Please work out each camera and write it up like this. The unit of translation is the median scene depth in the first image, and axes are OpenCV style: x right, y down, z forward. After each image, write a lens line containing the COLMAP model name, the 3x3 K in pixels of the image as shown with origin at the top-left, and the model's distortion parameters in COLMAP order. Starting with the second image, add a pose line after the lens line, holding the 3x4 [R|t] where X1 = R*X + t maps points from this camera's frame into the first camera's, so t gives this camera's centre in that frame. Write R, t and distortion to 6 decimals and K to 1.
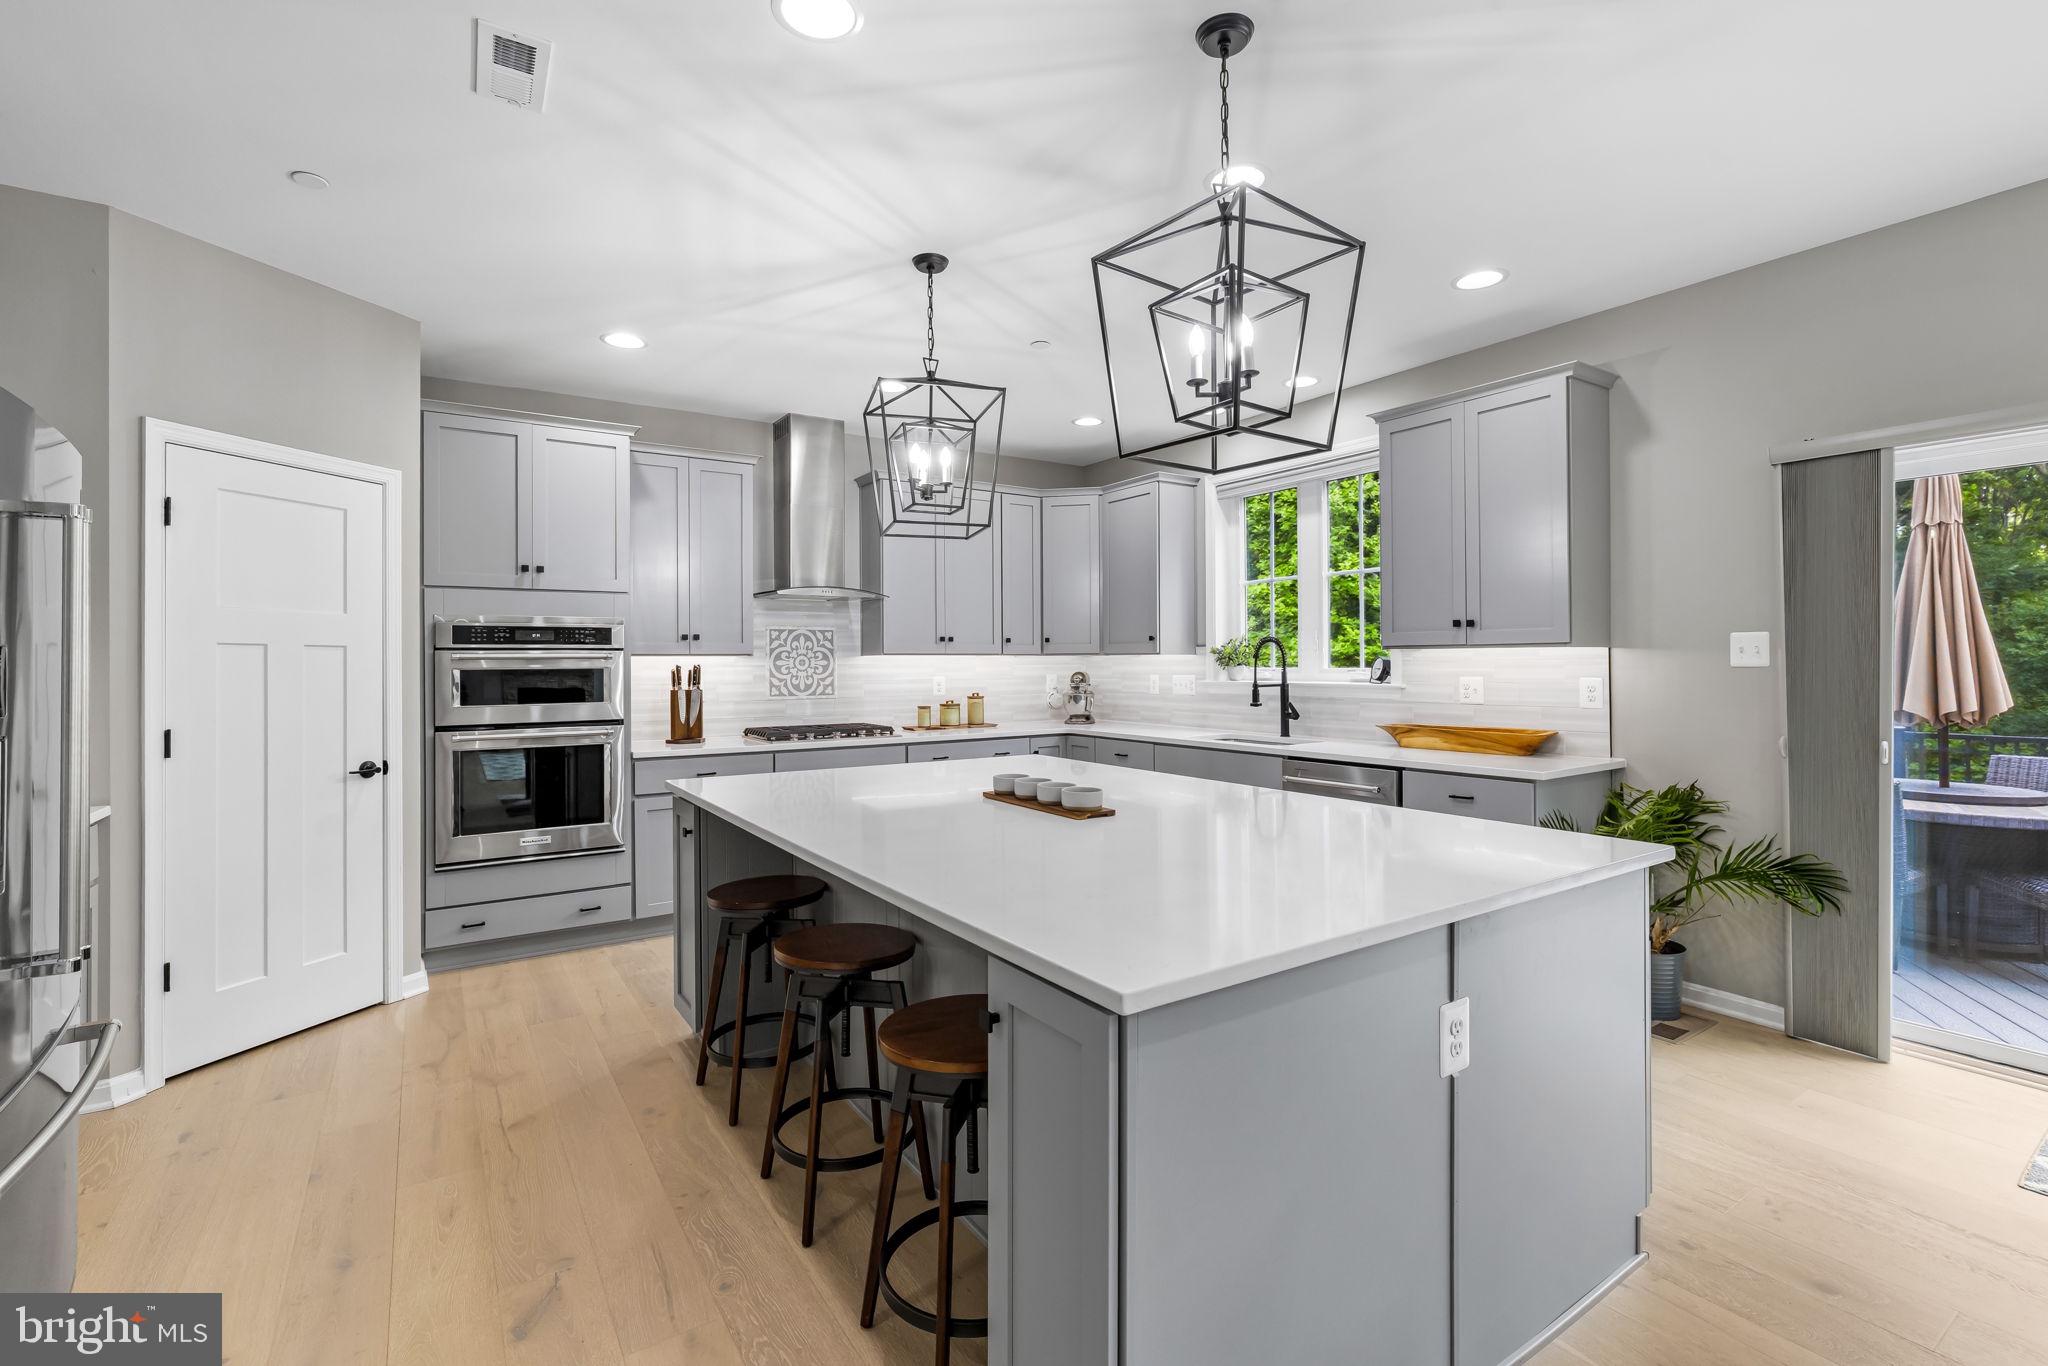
lens RADIAL K [[886.3, 0, 992.6], [0, 886.3, 663.5], [0, 0, 1]] dist [-0.000584, -0.001011]
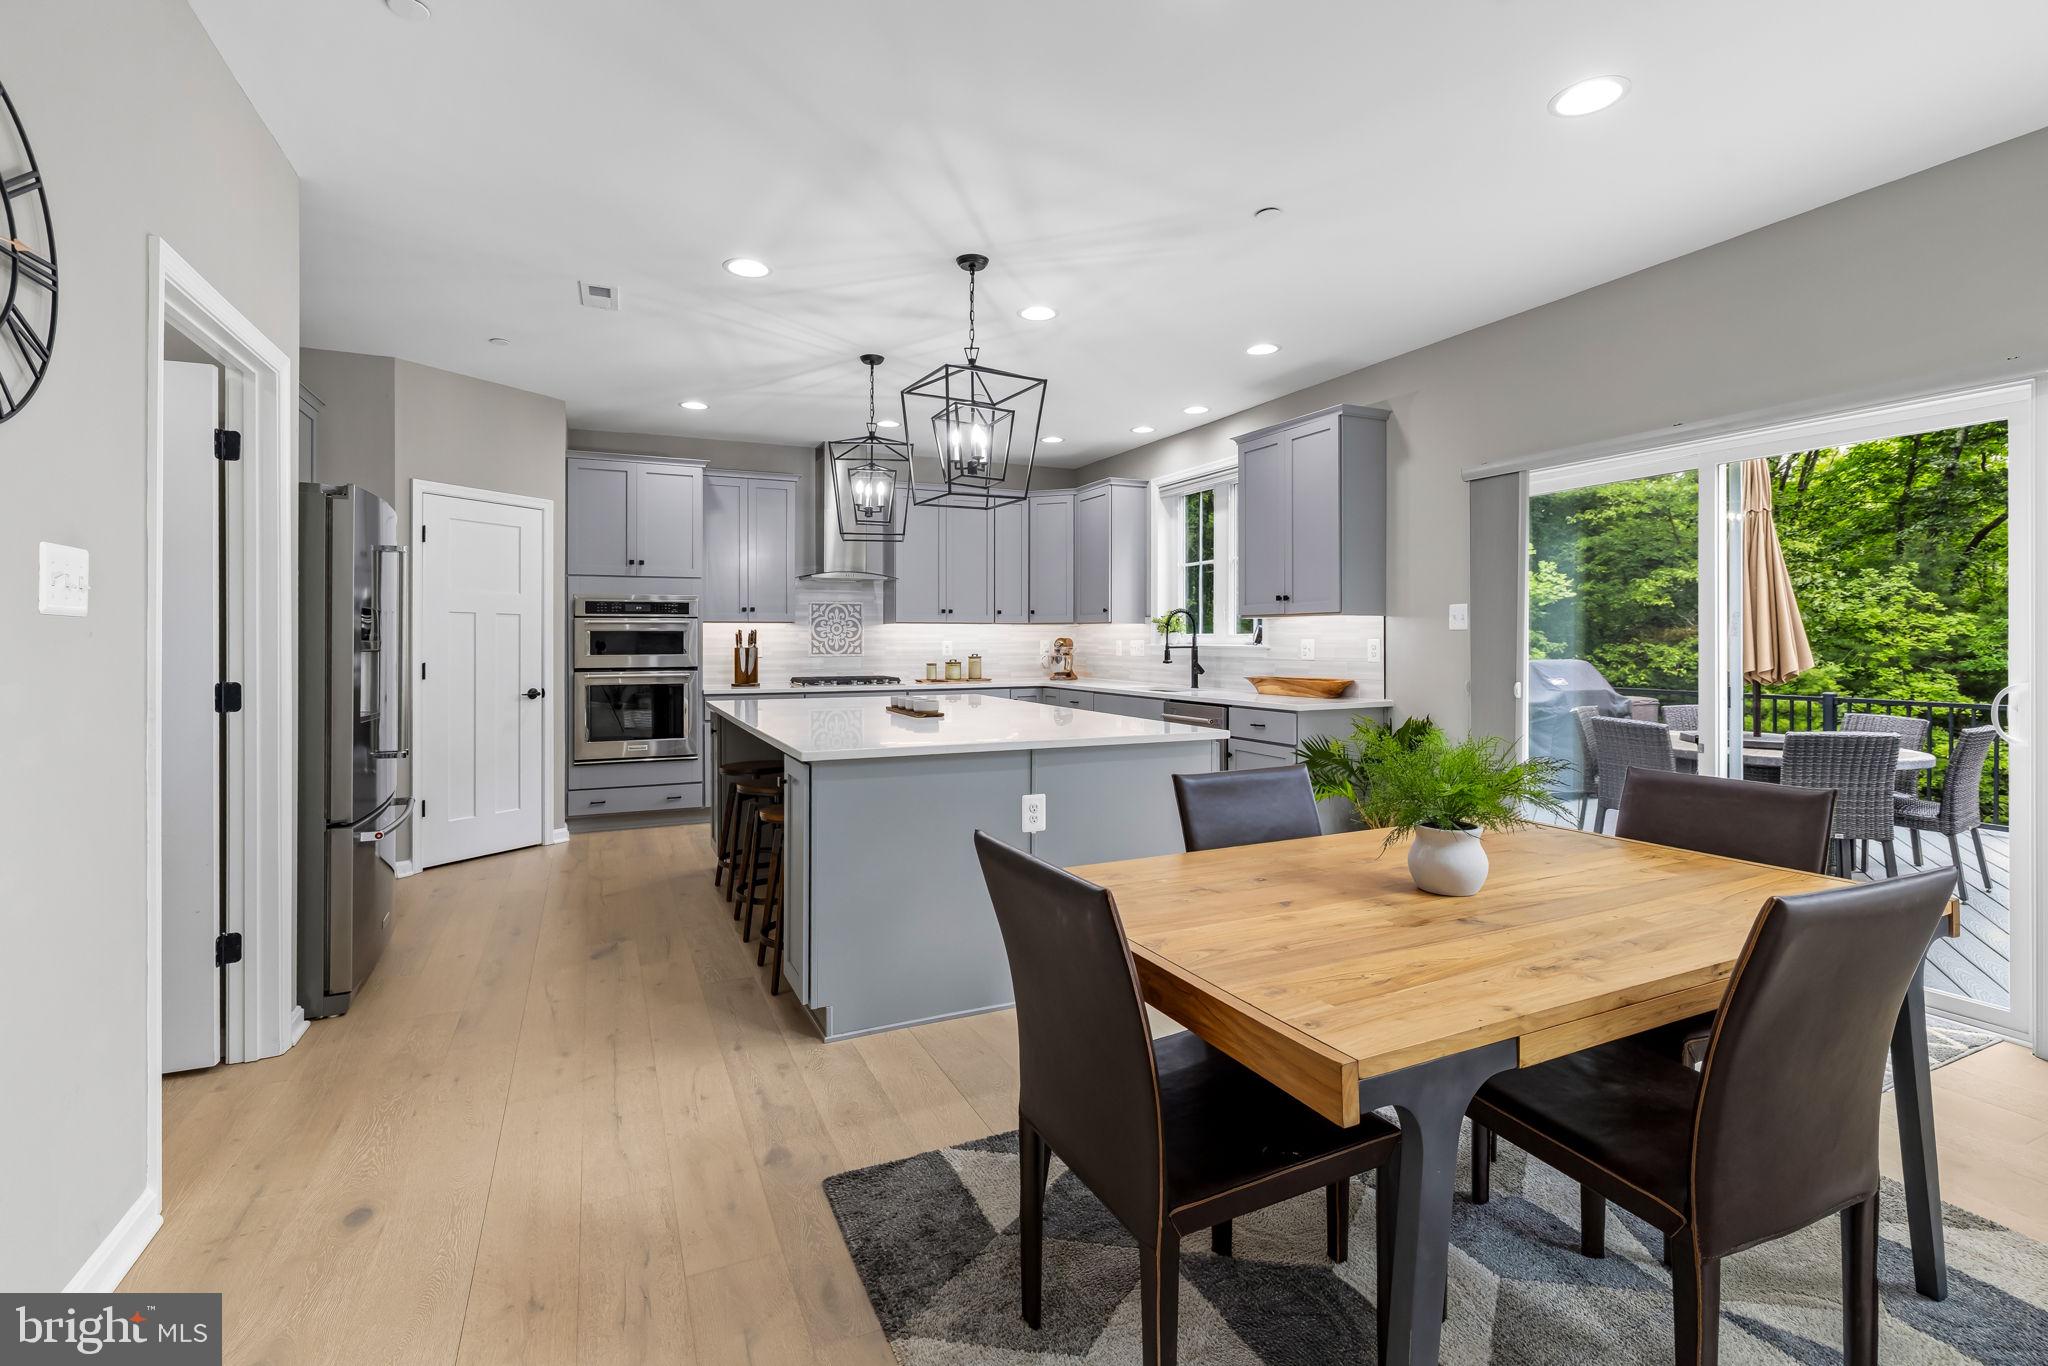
lens RADIAL K [[886.3, 0, 979.7], [0, 886.3, 644.4], [0, 0, 1]] dist [-0.000584, -0.001011]
pose [[0.987459, 0.005557, -0.157776, 0.266724], [-0.004418, 0.999962, 0.007574, 0.014655], [0.157812, -0.006782, 0.987446, -0.349319]]
